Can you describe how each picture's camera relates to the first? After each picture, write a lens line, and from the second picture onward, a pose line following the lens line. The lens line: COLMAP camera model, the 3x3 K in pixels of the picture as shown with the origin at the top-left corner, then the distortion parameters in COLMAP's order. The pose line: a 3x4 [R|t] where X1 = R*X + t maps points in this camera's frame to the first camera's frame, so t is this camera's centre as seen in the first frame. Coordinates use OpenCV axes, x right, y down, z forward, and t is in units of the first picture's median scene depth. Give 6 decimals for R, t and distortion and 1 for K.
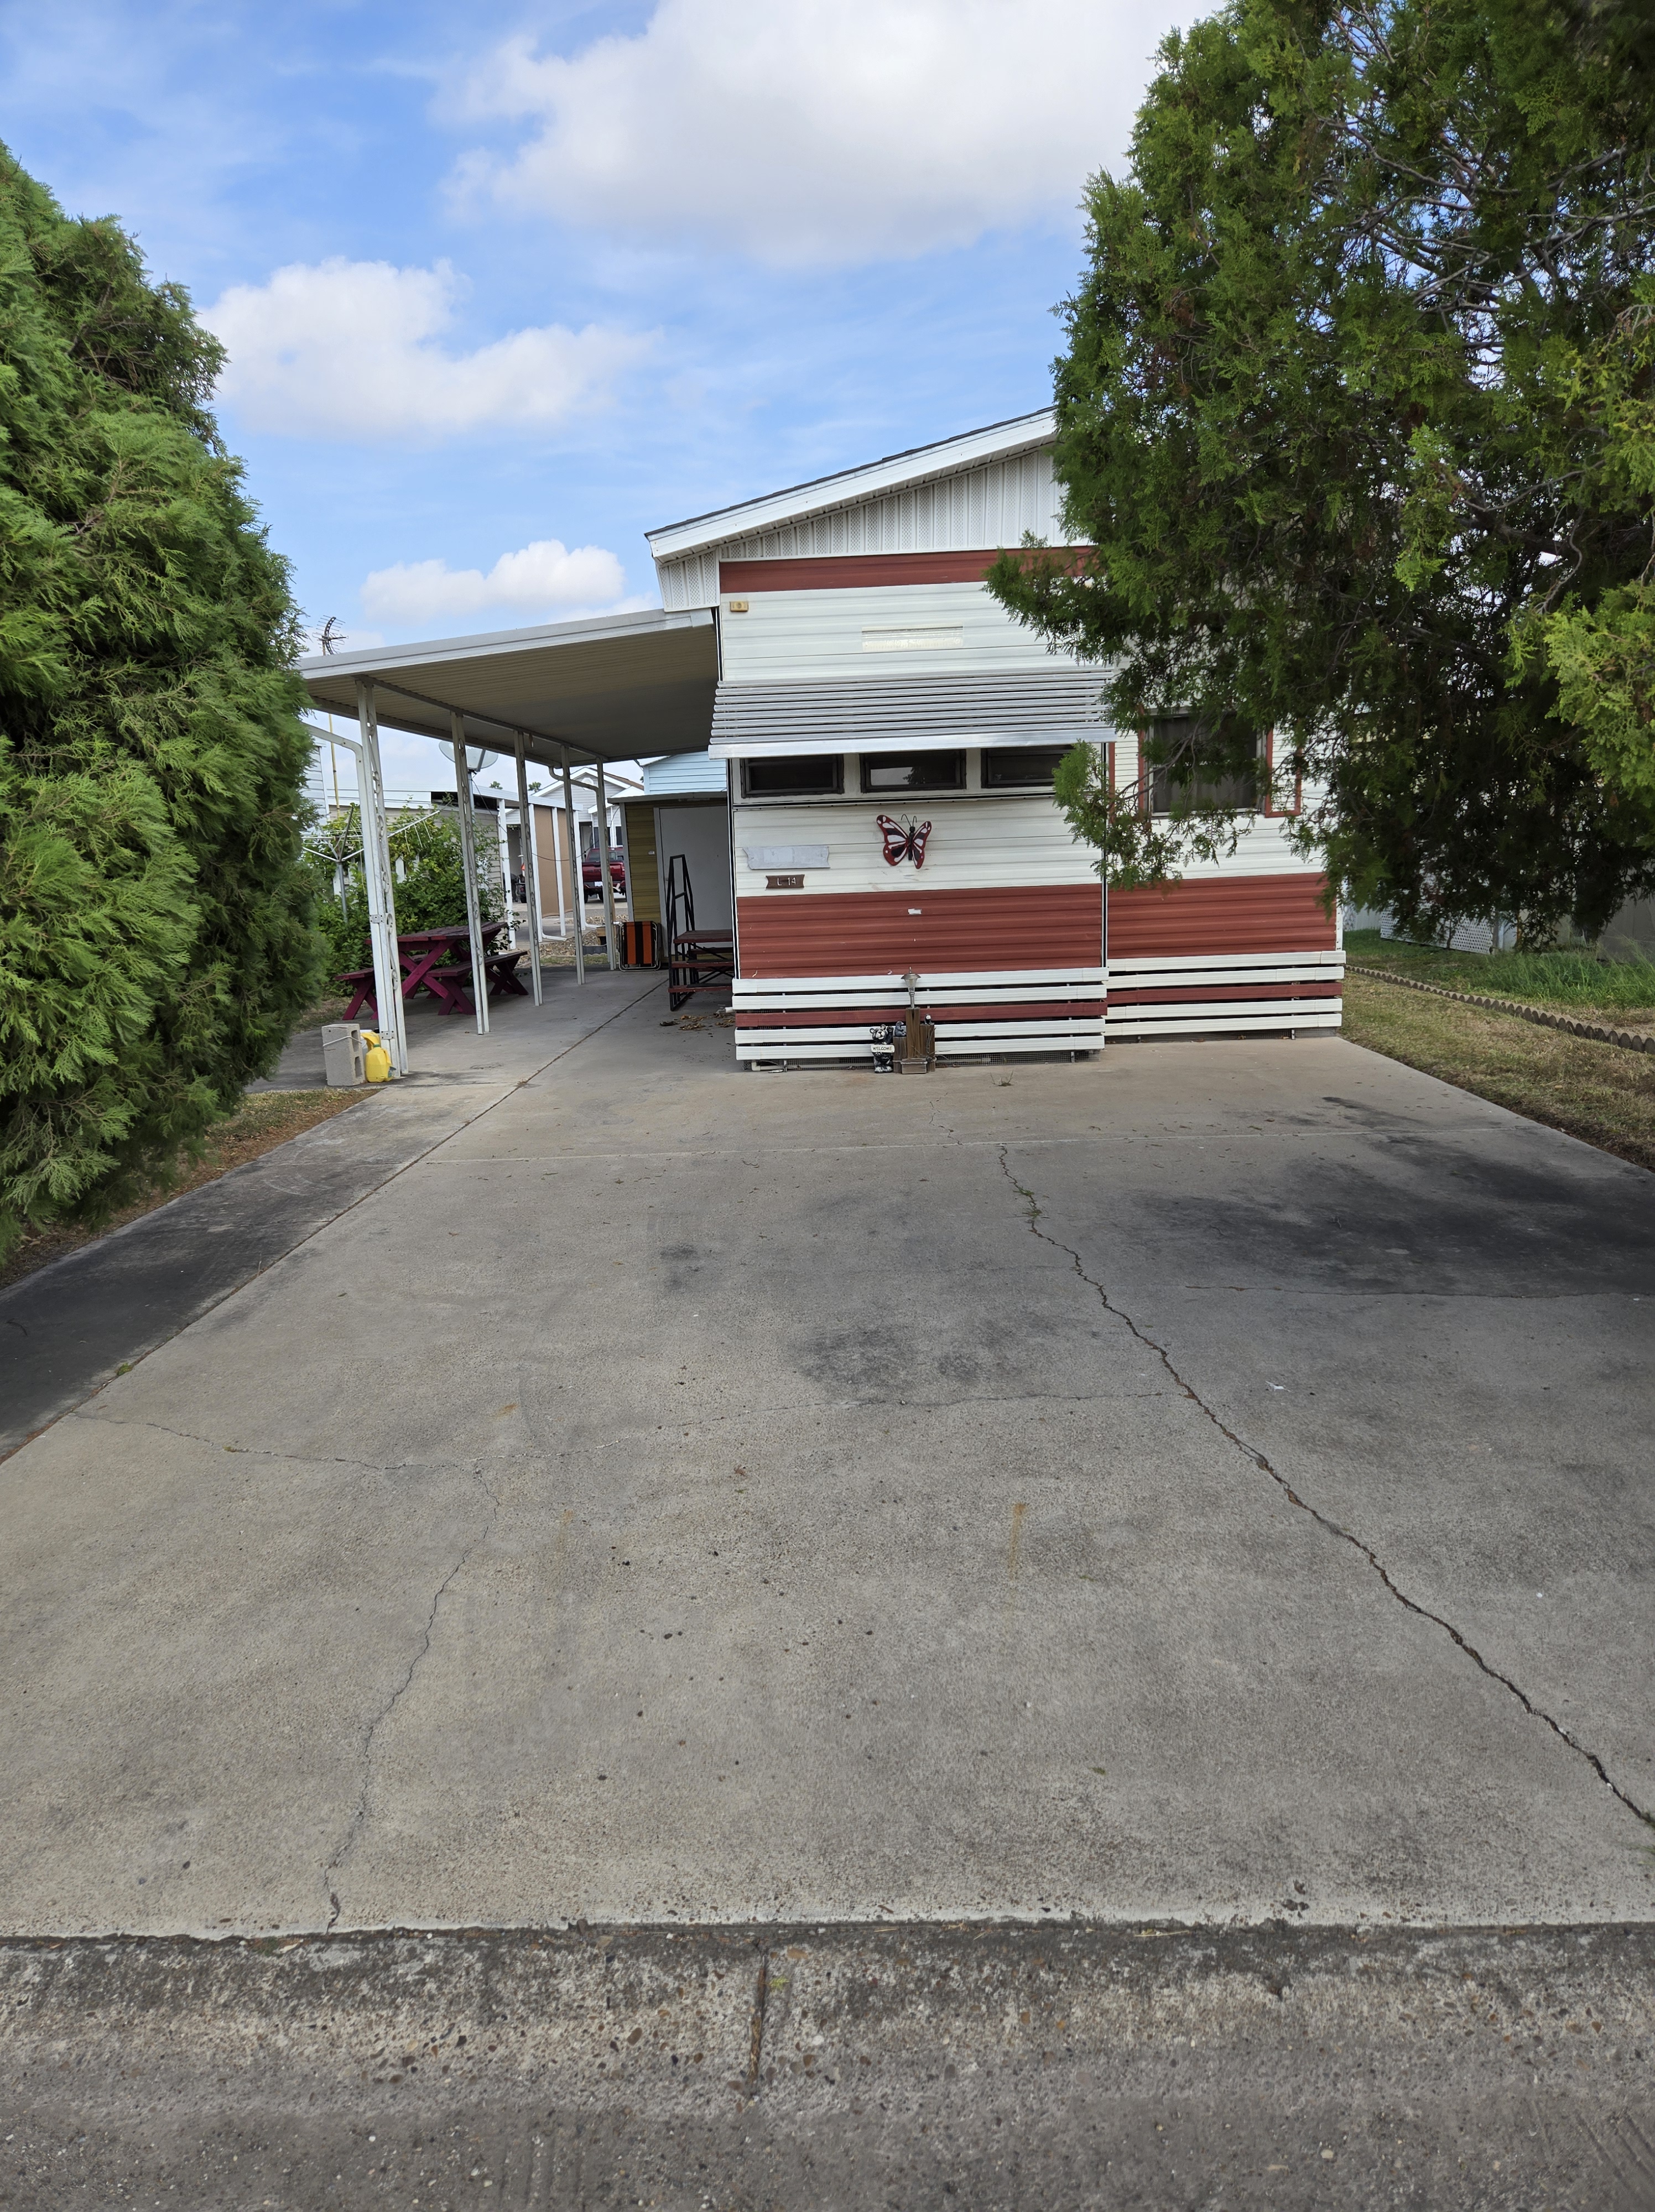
lens RADIAL K [[1491.9, 0, 827.2], [0, 1491.9, 1107.8], [0, 0, 1]] dist [-0.006548, -0.001245]
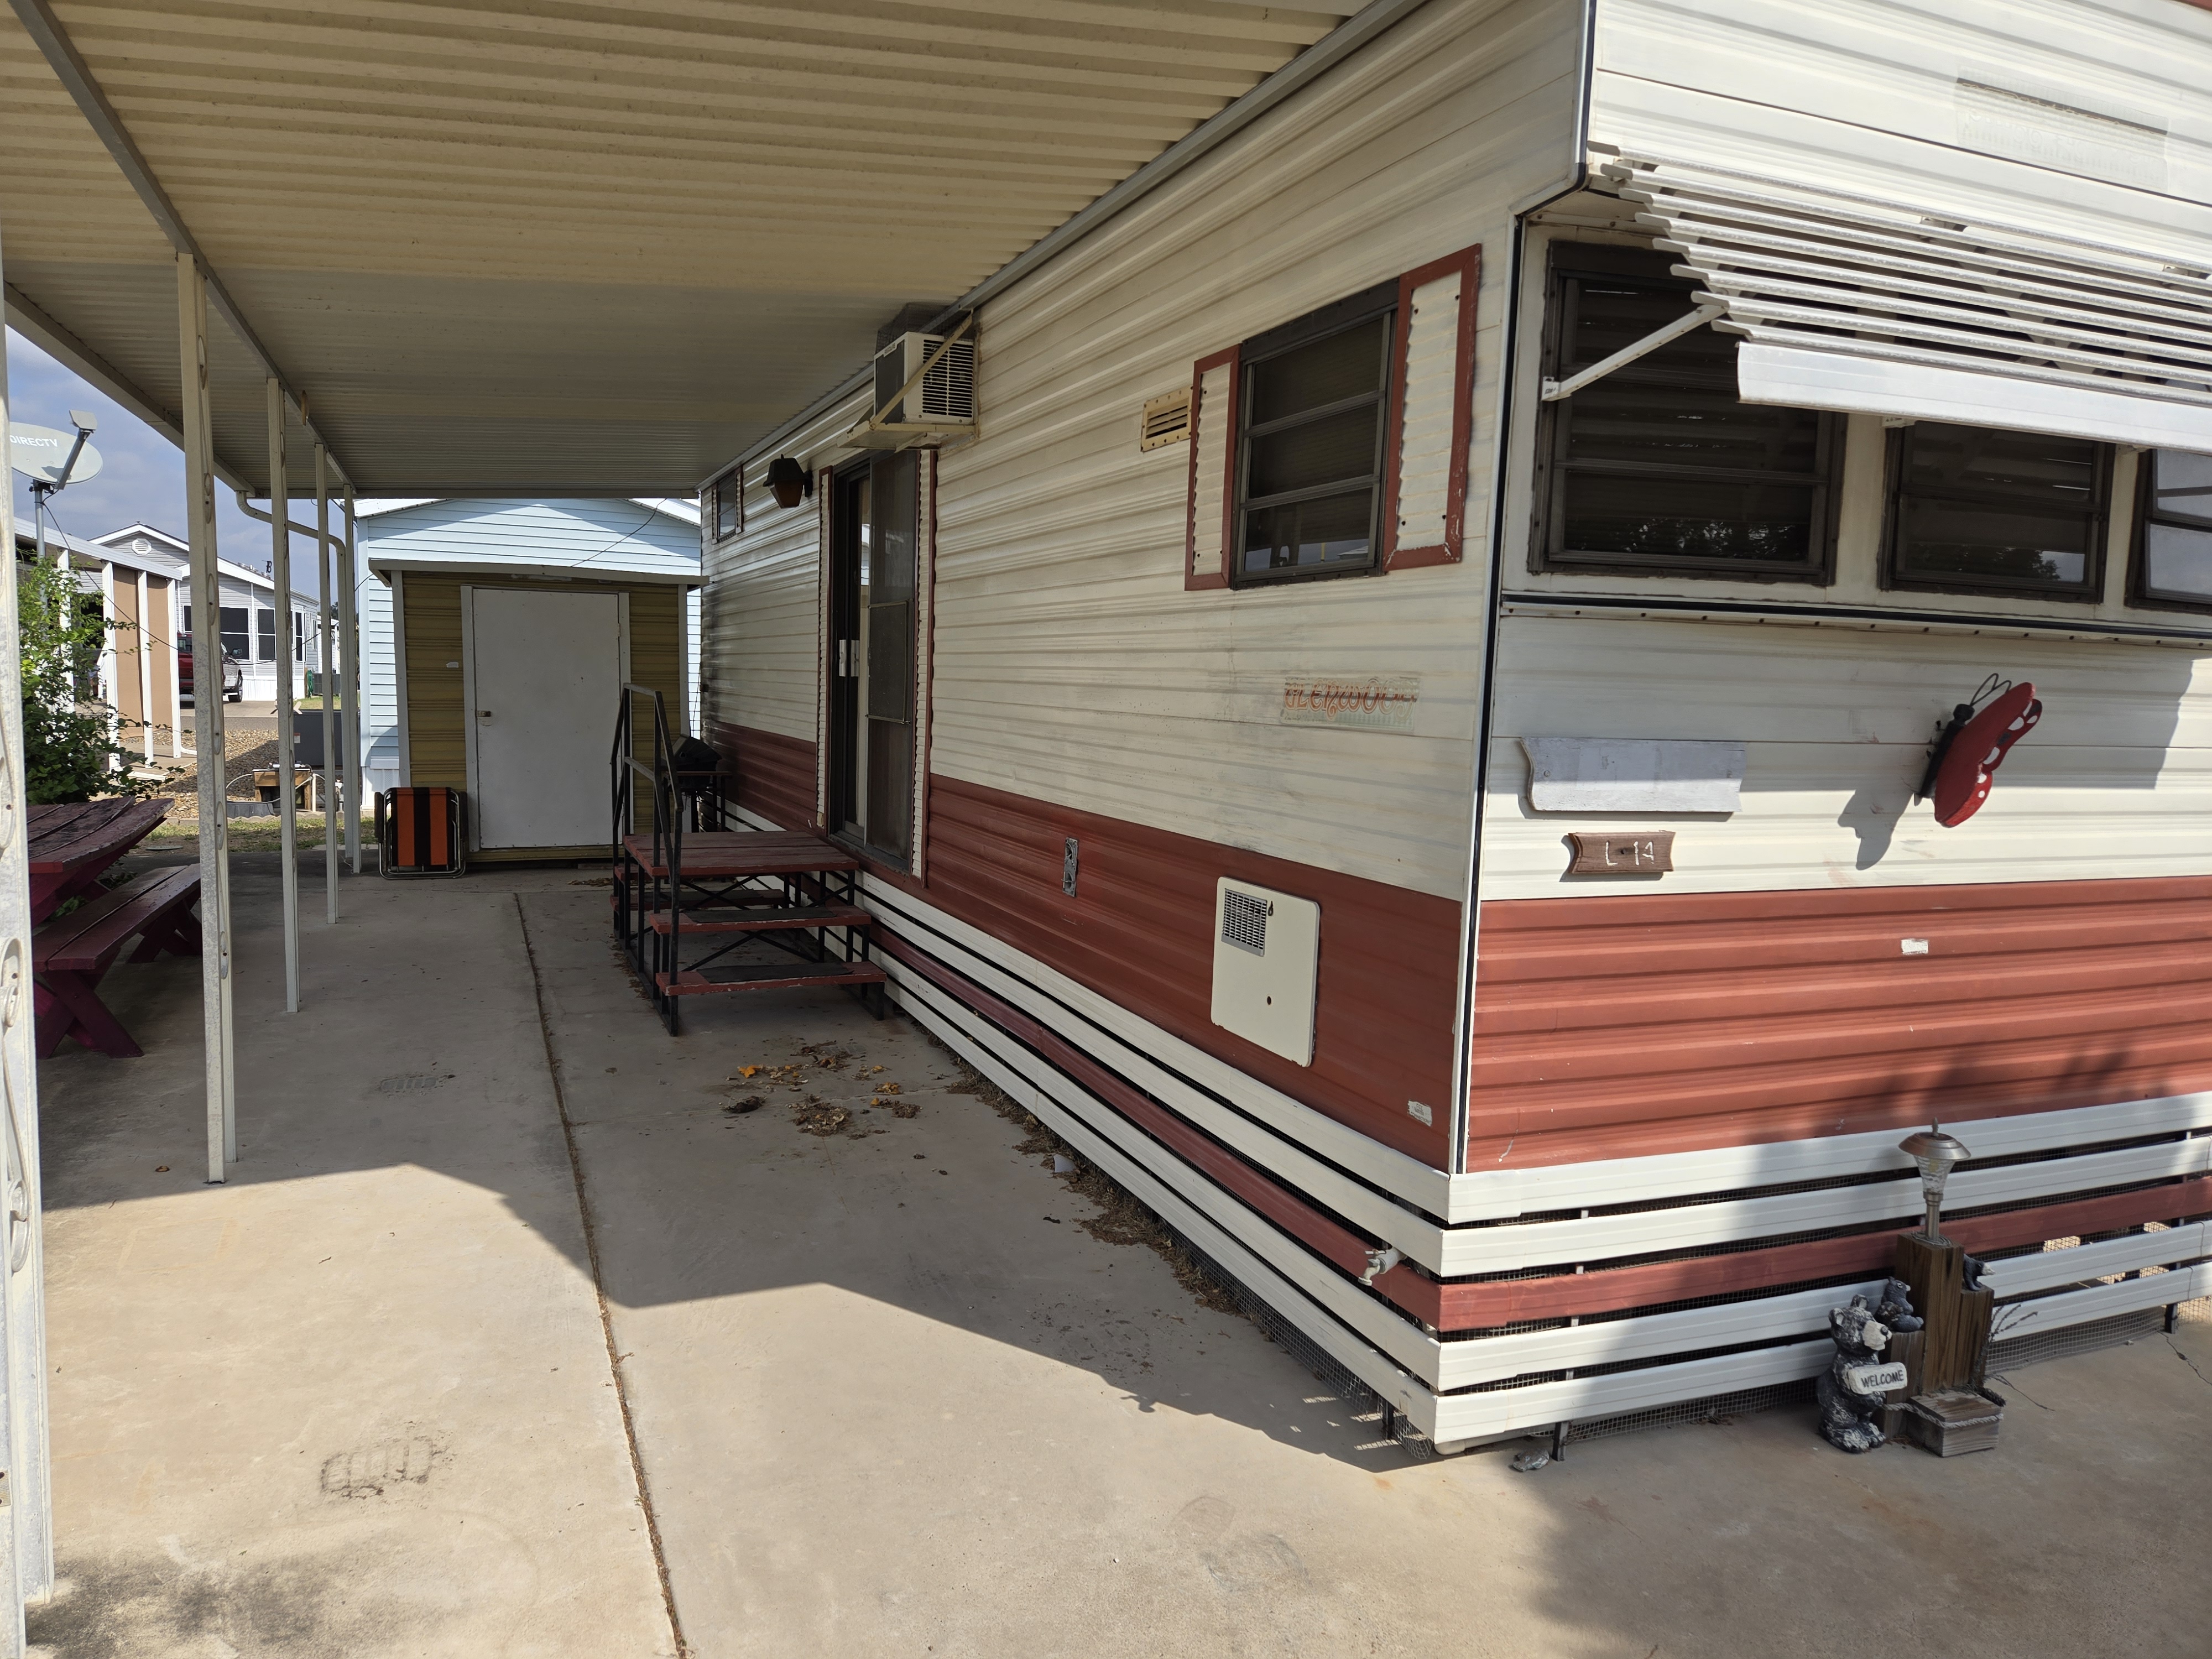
lens RADIAL K [[1491.7, 0, 1107.3], [0, 1491.7, 827.0], [0, 0, 1]] dist [-0.006548, -0.001245]
pose [[0.898385, 0.006674, 0.439159, -0.268886], [0.020262, 0.998190, -0.056621, -0.141671], [-0.438742, 0.059766, 0.896624, 0.758536]]
